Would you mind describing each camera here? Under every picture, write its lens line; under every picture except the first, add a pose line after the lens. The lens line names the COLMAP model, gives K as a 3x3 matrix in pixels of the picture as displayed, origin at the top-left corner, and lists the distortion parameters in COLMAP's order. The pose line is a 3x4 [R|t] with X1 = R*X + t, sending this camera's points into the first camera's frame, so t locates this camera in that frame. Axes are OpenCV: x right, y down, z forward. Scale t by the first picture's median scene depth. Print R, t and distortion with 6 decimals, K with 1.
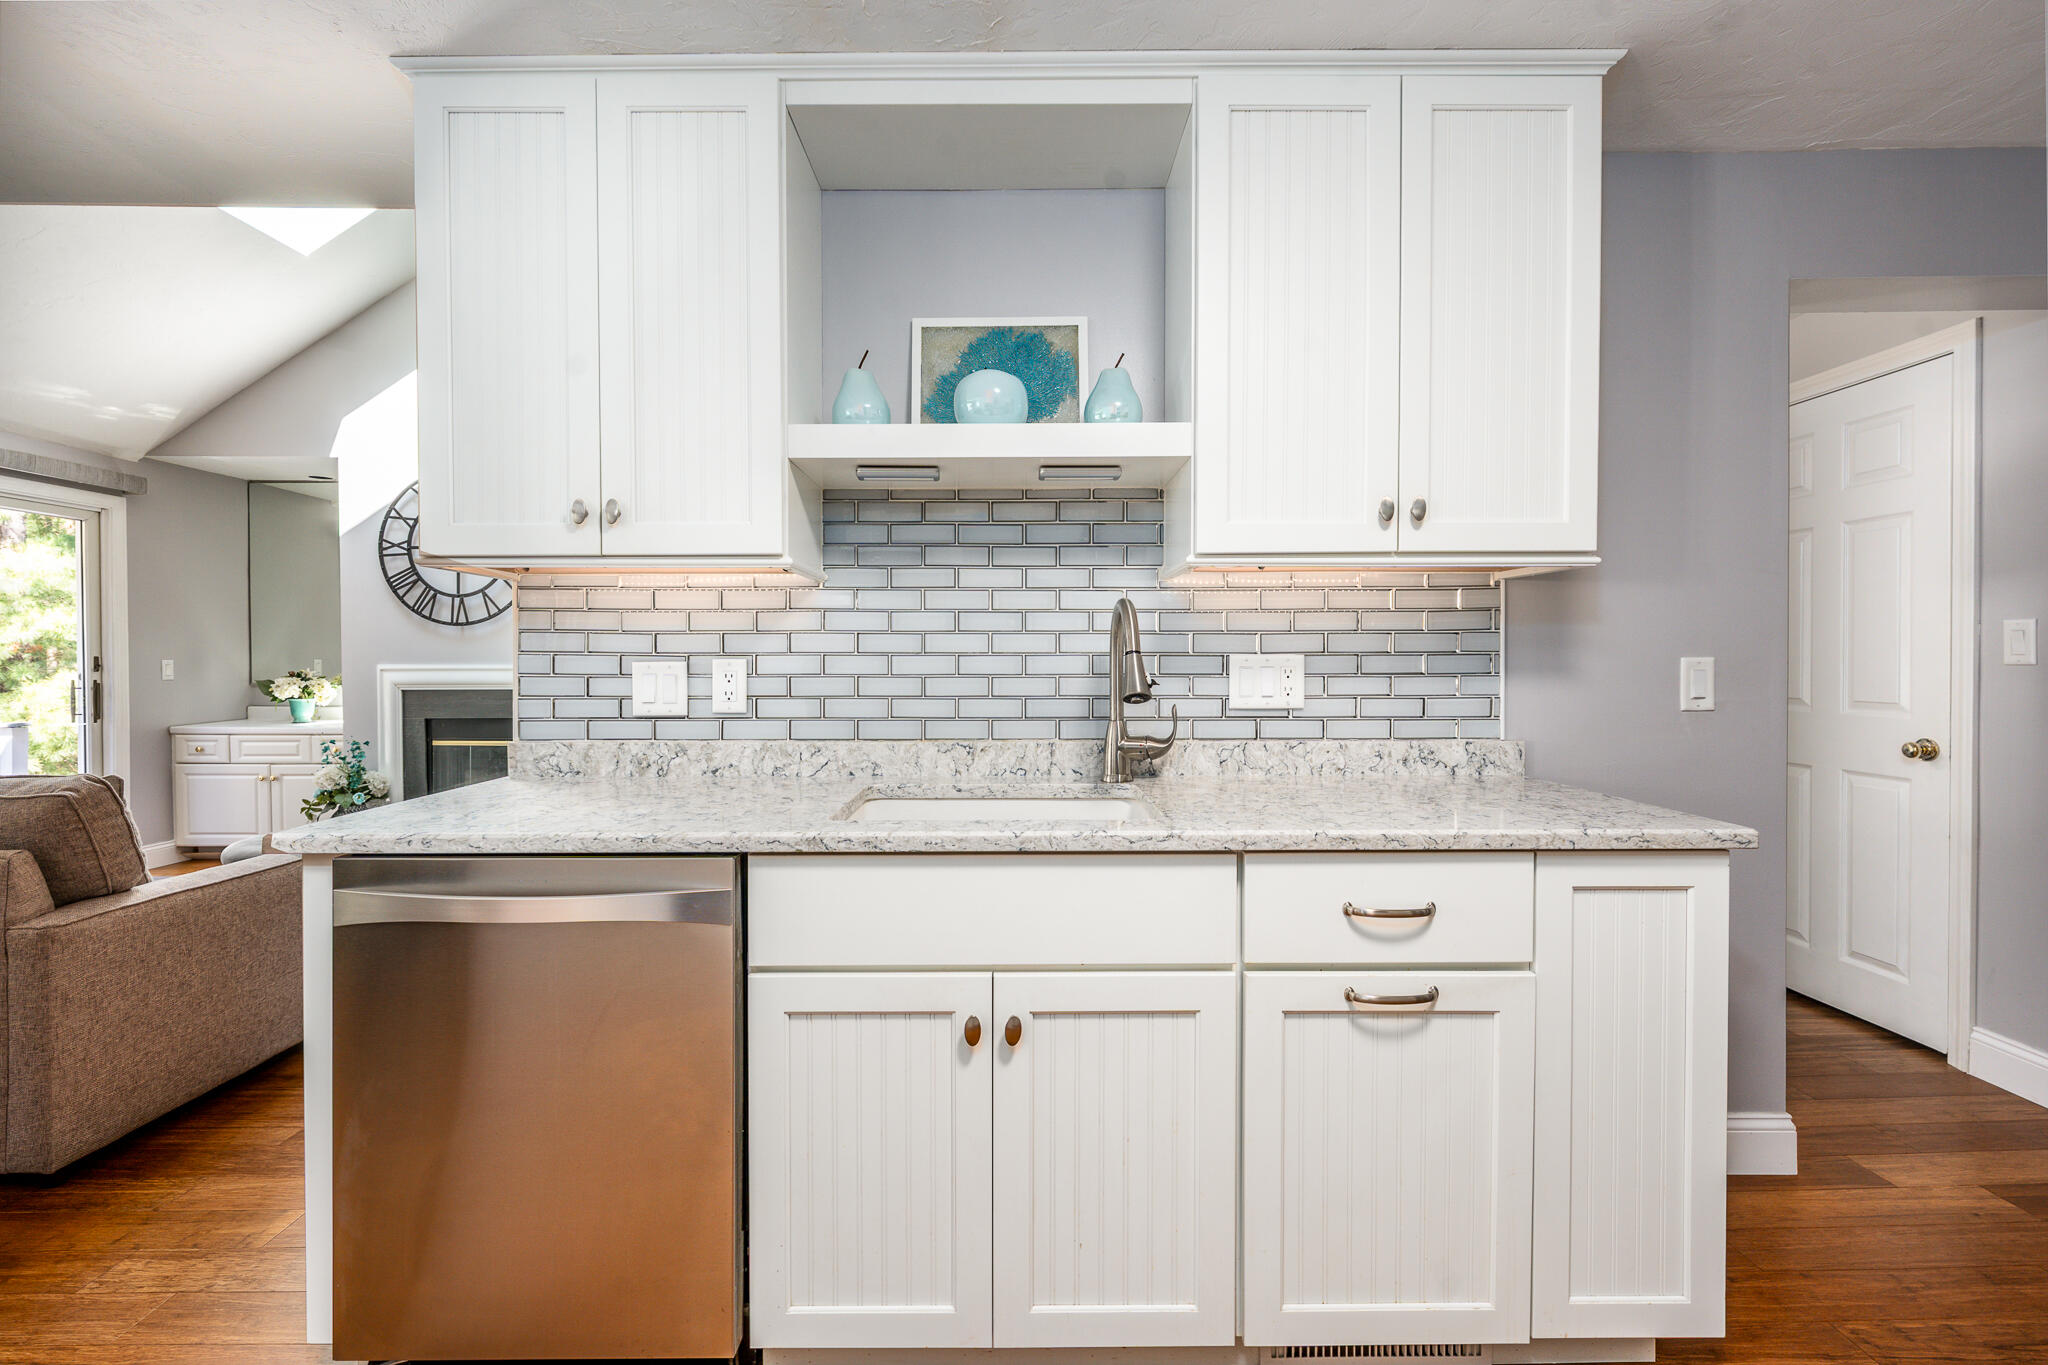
lens RADIAL K [[896.5, 0, 1022.3], [0, 896.5, 668.5], [0, 0, 1]] dist [0.002897, -0.000060]
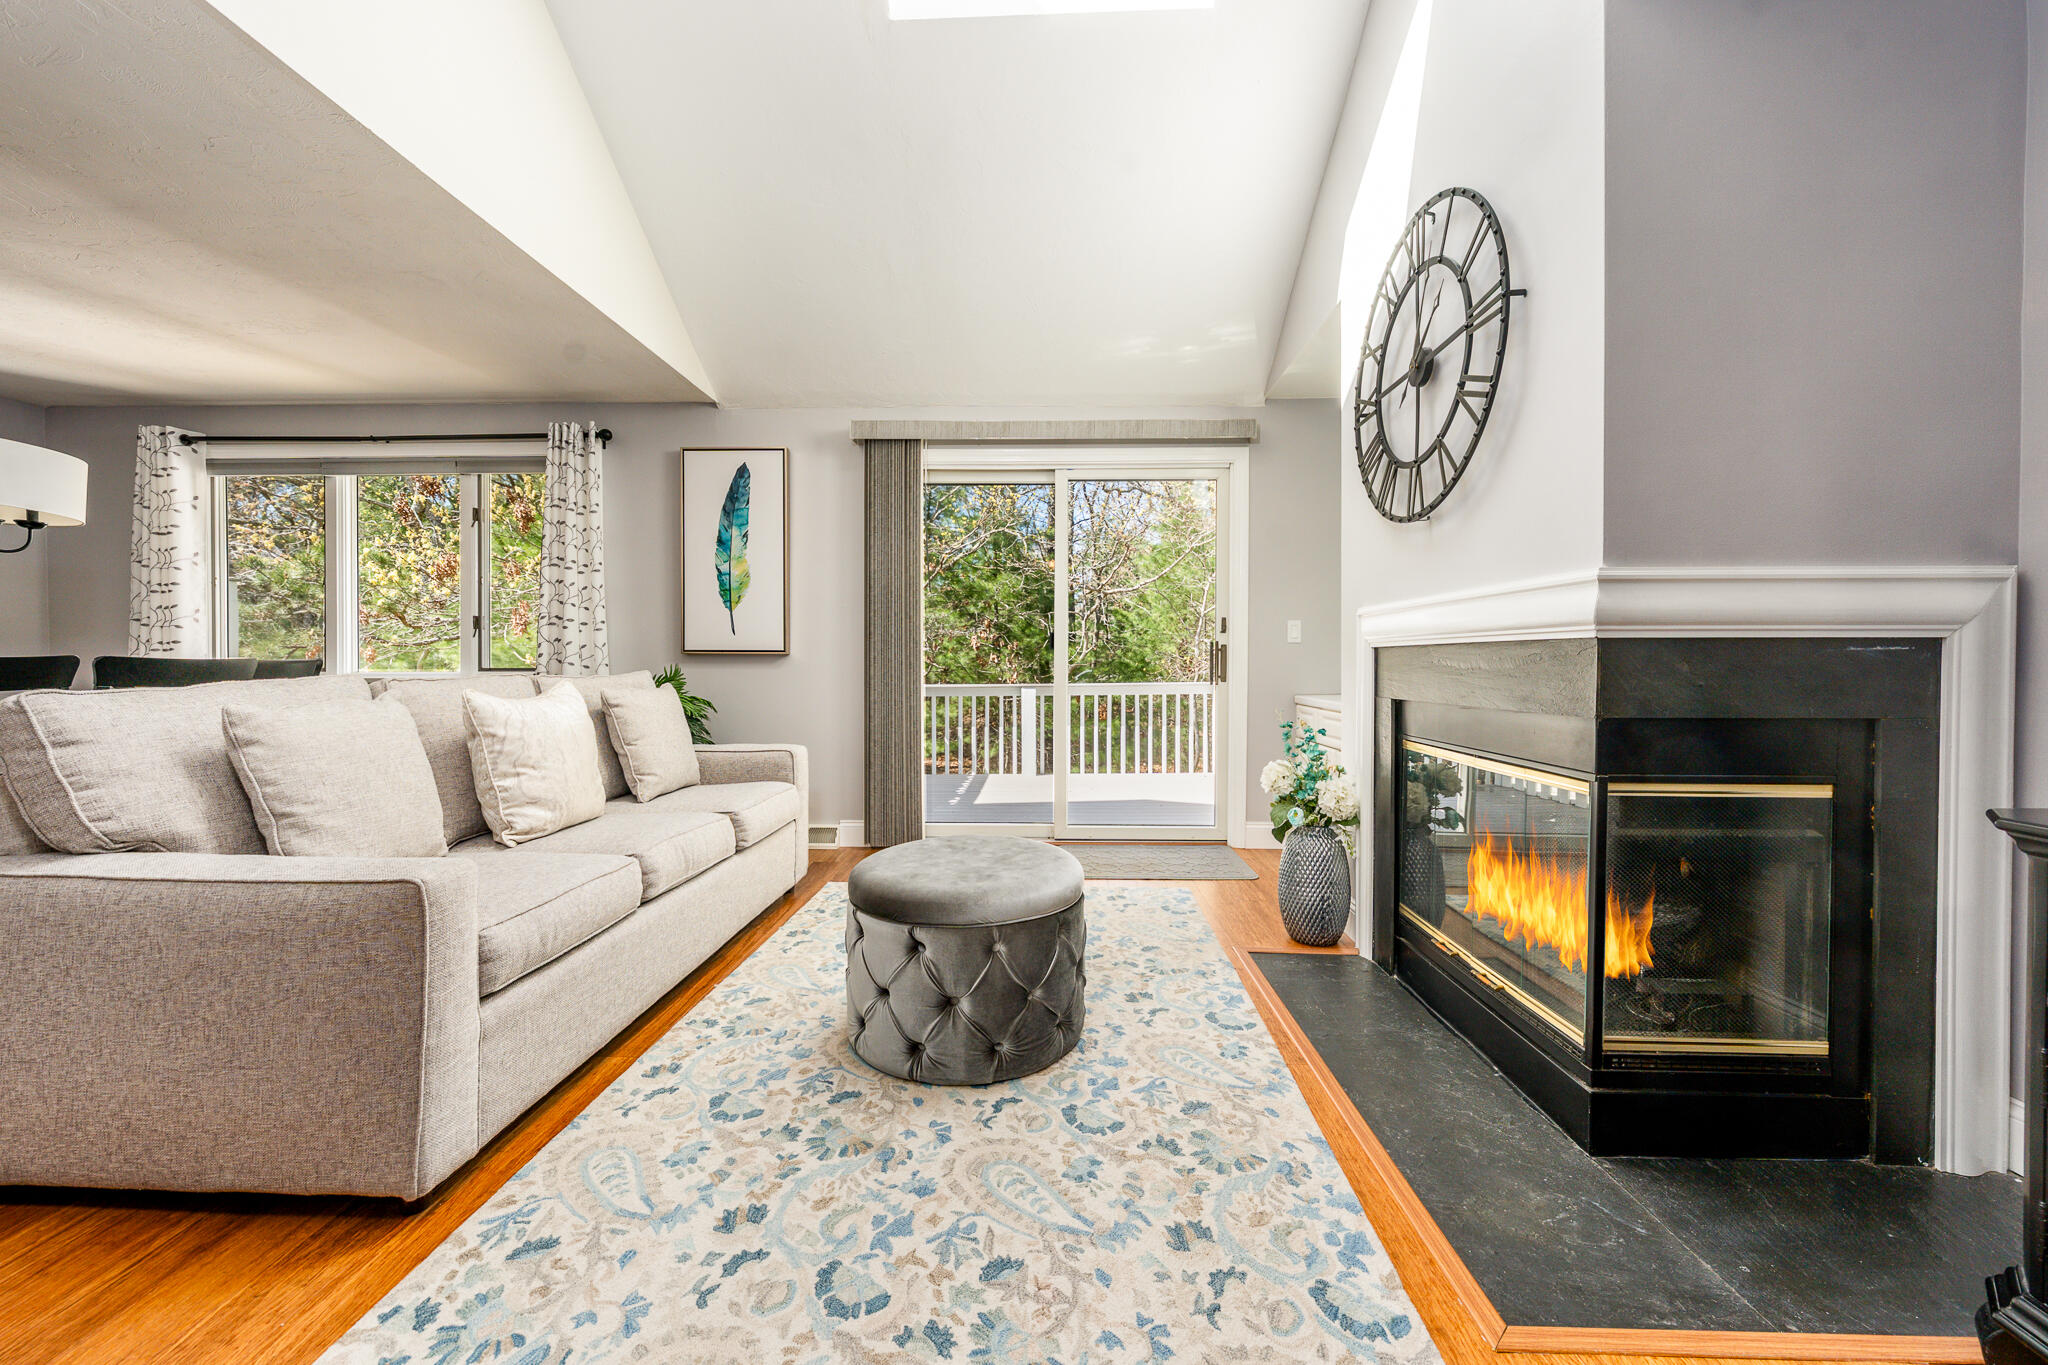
lens RADIAL K [[771.3, 0, 1038.8], [0, 771.3, 672.8], [0, 0, 1]] dist [-0.000747, 0.000002]
pose [[-0.032029, 0.015175, -0.999372, -0.418754], [-0.013571, 0.999786, 0.015616, 0.083343], [0.999395, 0.014063, -0.031816, 1.900347]]
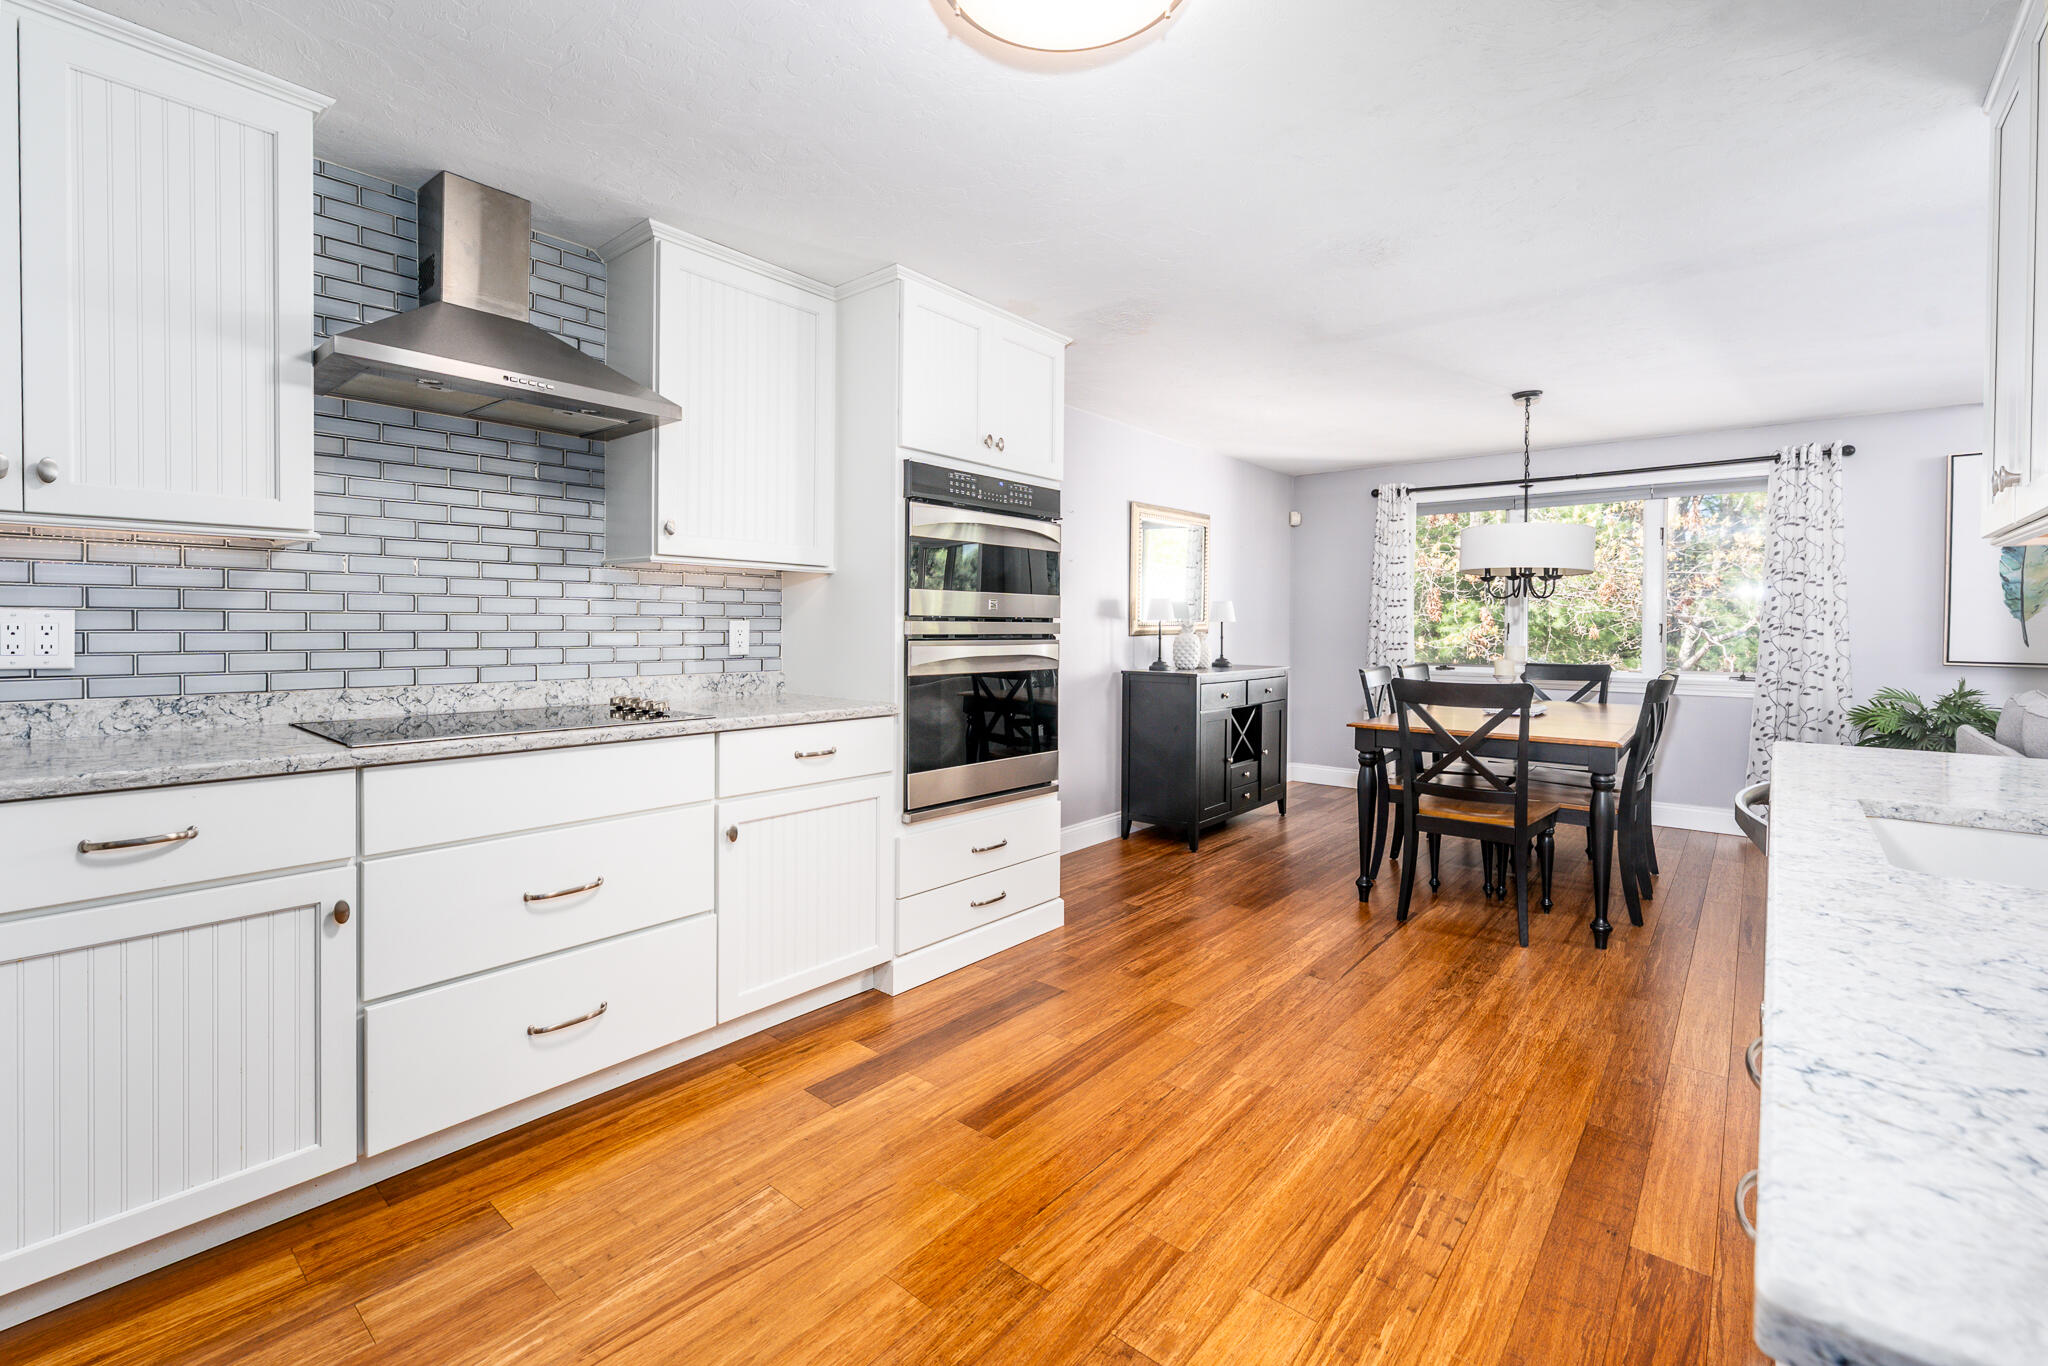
lens RADIAL K [[875.5, 0, 1016.1], [0, 875.5, 639.7], [0, 0, 1]] dist [0.000791, 0.000356]
pose [[-0.661771, 0.010808, -0.749628, 0.764518], [-0.016610, 0.999439, 0.029073, -0.008468], [0.749522, 0.031691, -0.661220, 0.674226]]
